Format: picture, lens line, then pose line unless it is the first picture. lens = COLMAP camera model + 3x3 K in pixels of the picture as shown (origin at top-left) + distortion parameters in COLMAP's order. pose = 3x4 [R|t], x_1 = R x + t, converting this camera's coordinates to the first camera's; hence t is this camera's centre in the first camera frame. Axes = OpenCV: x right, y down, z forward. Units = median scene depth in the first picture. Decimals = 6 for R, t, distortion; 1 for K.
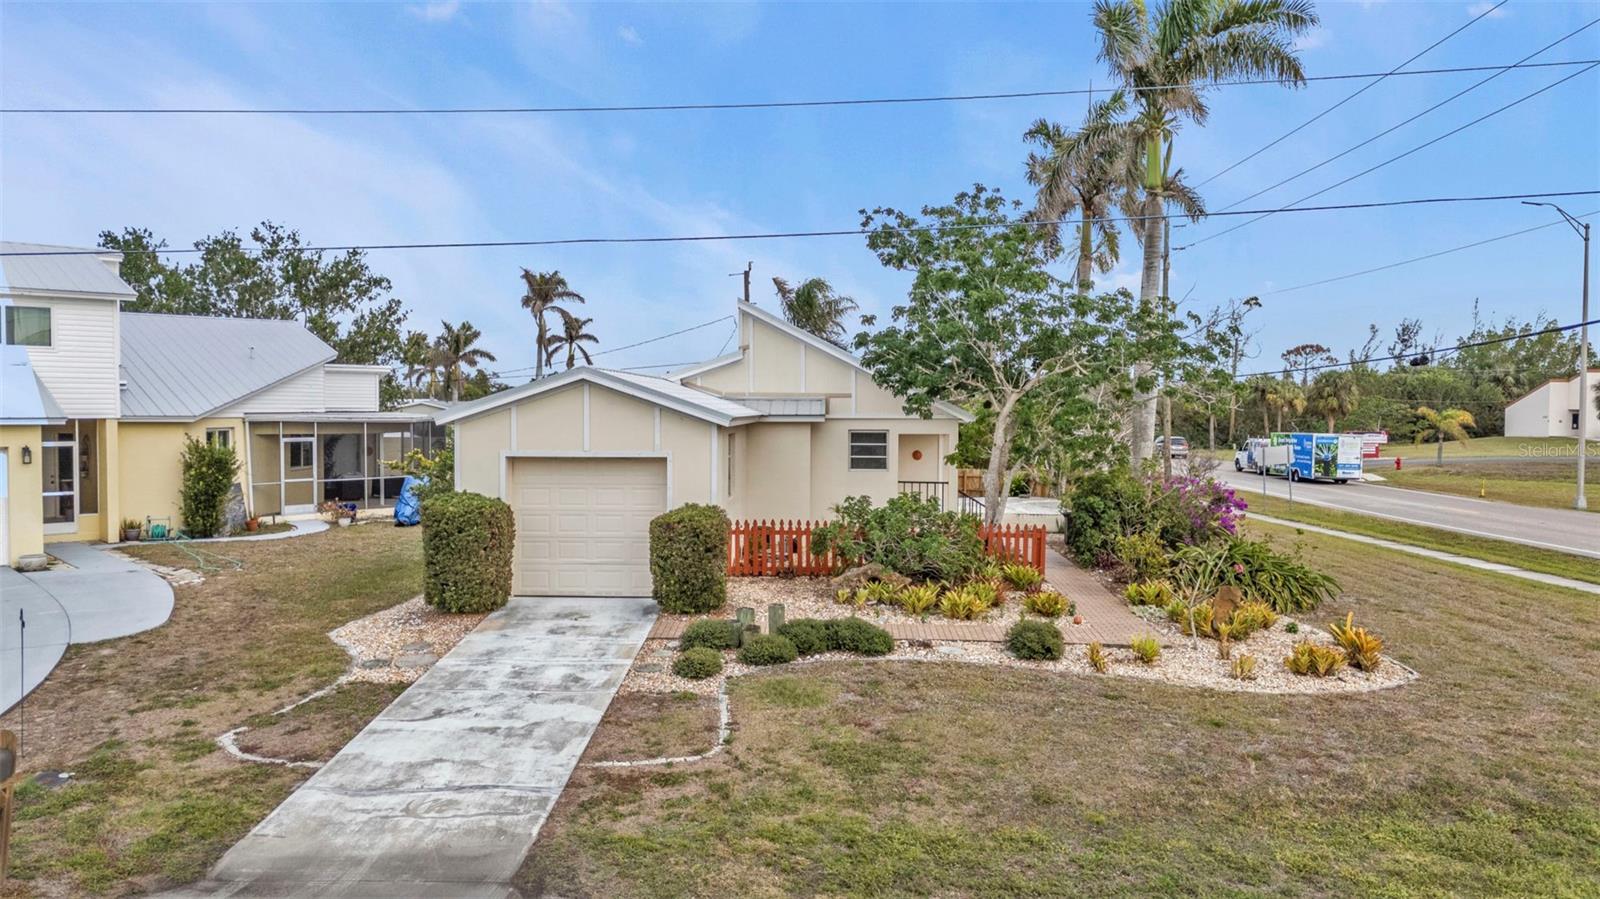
lens RADIAL K [[1167.4, 0, 803.1], [0, 1167.4, 443.4], [0, 0, 1]] dist [0.080623, -0.071536]
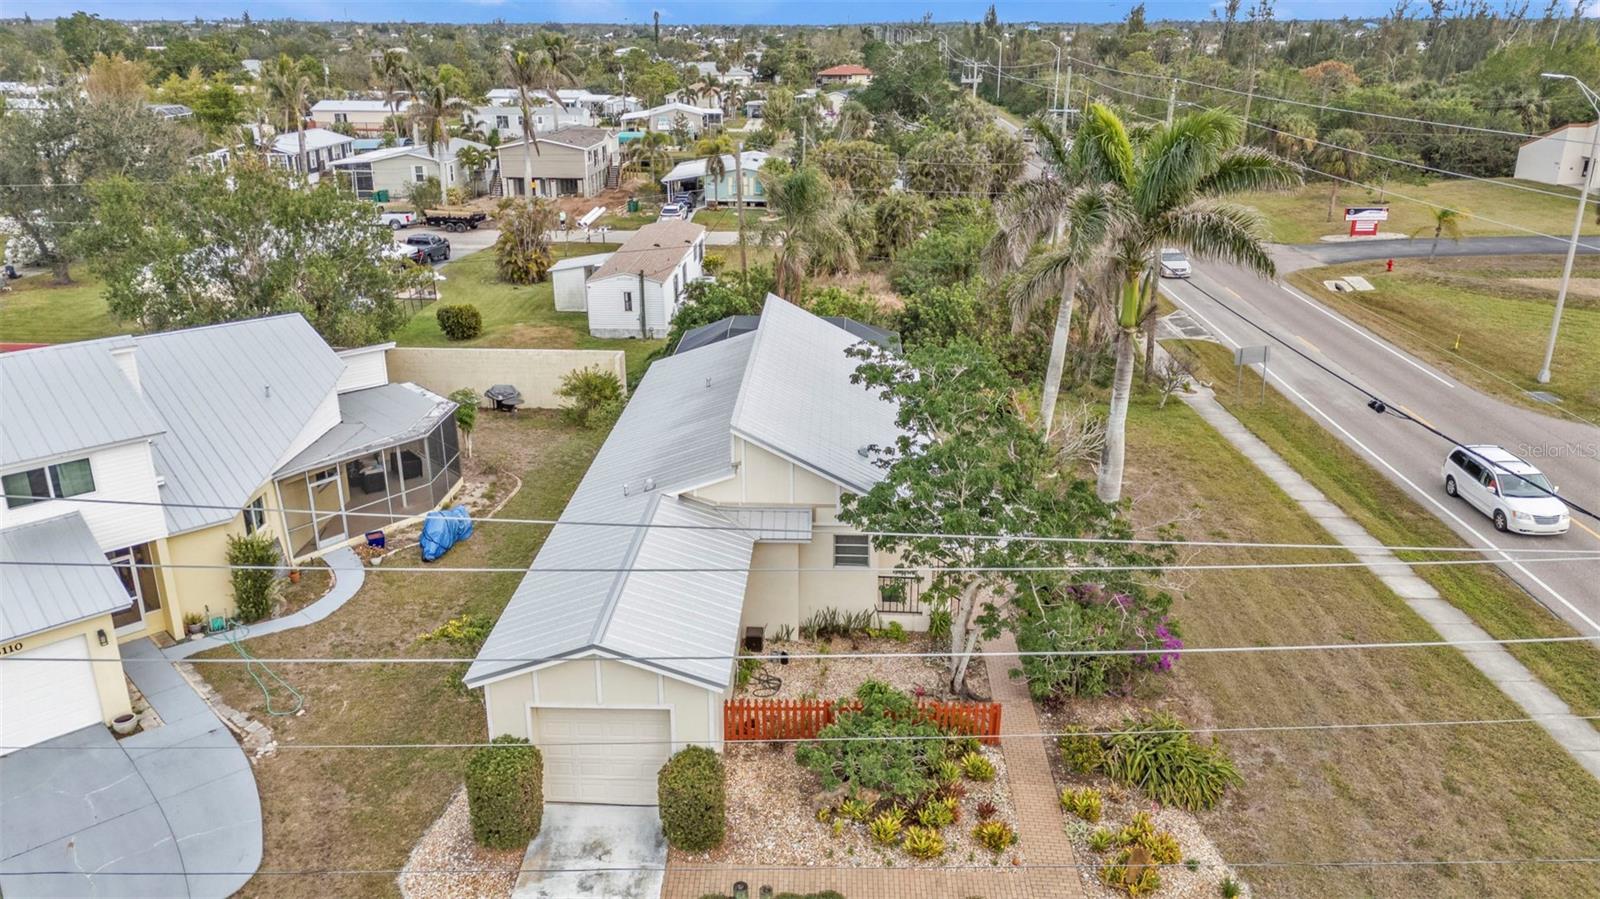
lens RADIAL K [[1167.4, 0, 803.1], [0, 1167.4, 443.4], [0, 0, 1]] dist [0.080623, -0.071536]
pose [[0.999998, -0.002014, 0.000114, 0.014564], [0.001881, 0.951464, 0.307755, -0.596129], [-0.000728, -0.307754, 0.951466, -0.019637]]
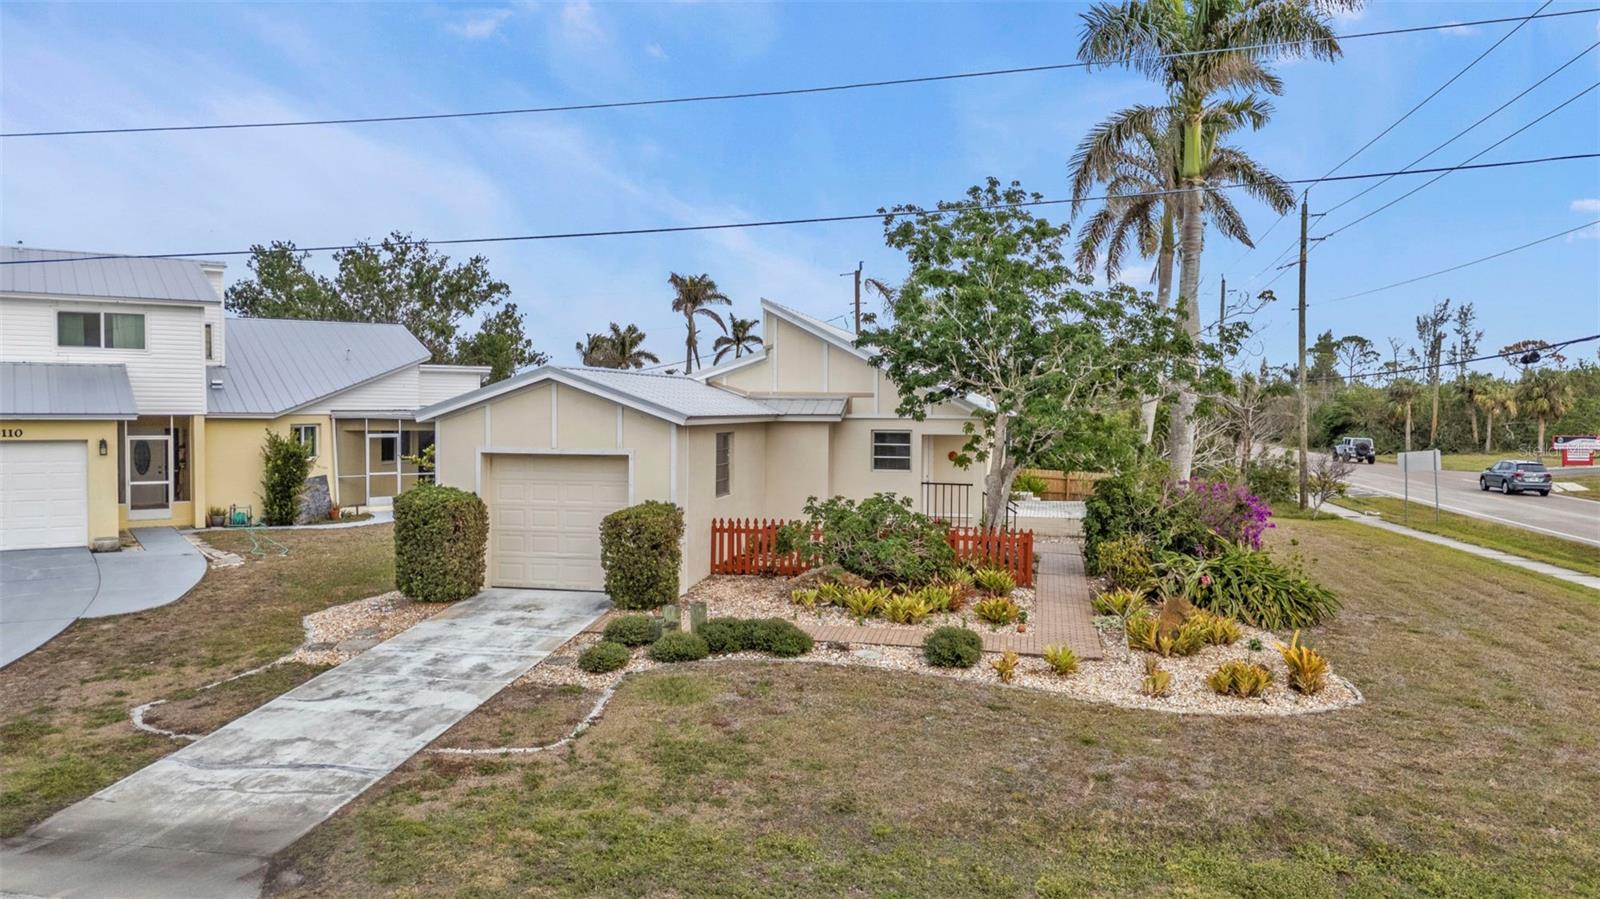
lens RADIAL K [[1167.4, 0, 803.1], [0, 1167.4, 443.4], [0, 0, 1]] dist [0.080623, -0.071536]
pose [[0.985904, 0.008740, -0.167084, 0.204609], [-0.008772, 0.999961, 0.000541, -0.000176], [0.167082, 0.000932, 0.985943, 0.020721]]
